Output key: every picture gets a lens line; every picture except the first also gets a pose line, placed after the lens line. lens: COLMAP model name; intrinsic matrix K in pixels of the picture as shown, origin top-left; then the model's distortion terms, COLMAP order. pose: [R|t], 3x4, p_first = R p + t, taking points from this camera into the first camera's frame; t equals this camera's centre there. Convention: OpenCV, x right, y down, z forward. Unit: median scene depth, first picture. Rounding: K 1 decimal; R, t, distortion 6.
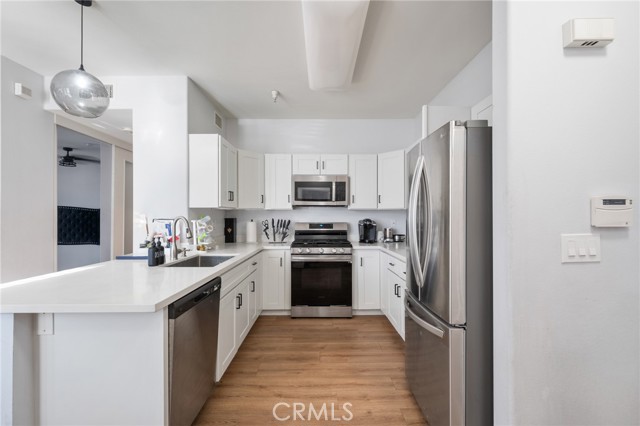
lens RADIAL K [[273.5, 0, 319.0], [0, 273.5, 216.6], [0, 0, 1]] dist [-0.000951, -0.000070]
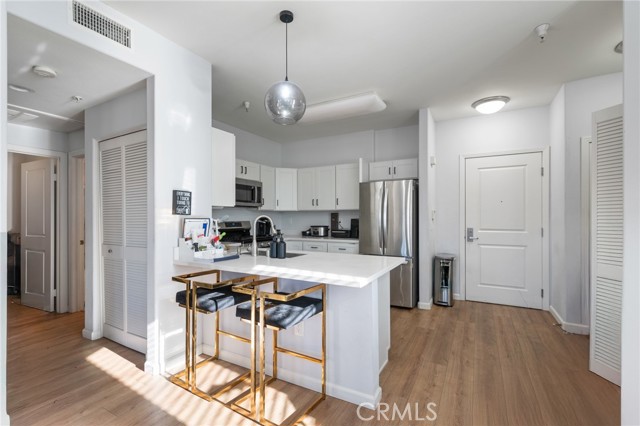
lens RADIAL K [[277.7, 0, 320.0], [0, 277.7, 213.0], [0, 0, 1]] dist [0.000764, 0.000020]
pose [[0.503675, 0.011258, 0.863820, -0.819346], [-0.000226, 0.999917, -0.012900, 0.002649], [-0.863893, 0.006302, 0.503636, 0.152649]]
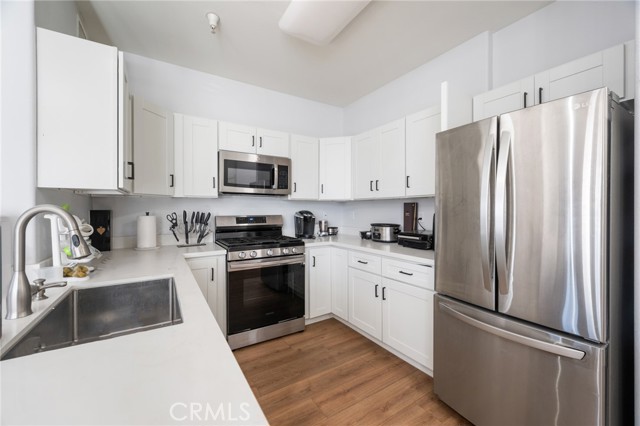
lens RADIAL K [[255.5, 0, 318.6], [0, 255.5, 209.4], [0, 0, 1]] dist [-0.000996, -0.000121]
pose [[0.853168, 0.000089, 0.521636, -0.222256], [-0.001389, 0.999997, 0.002101, 0.002316], [-0.521634, -0.002517, 0.853166, 0.290176]]
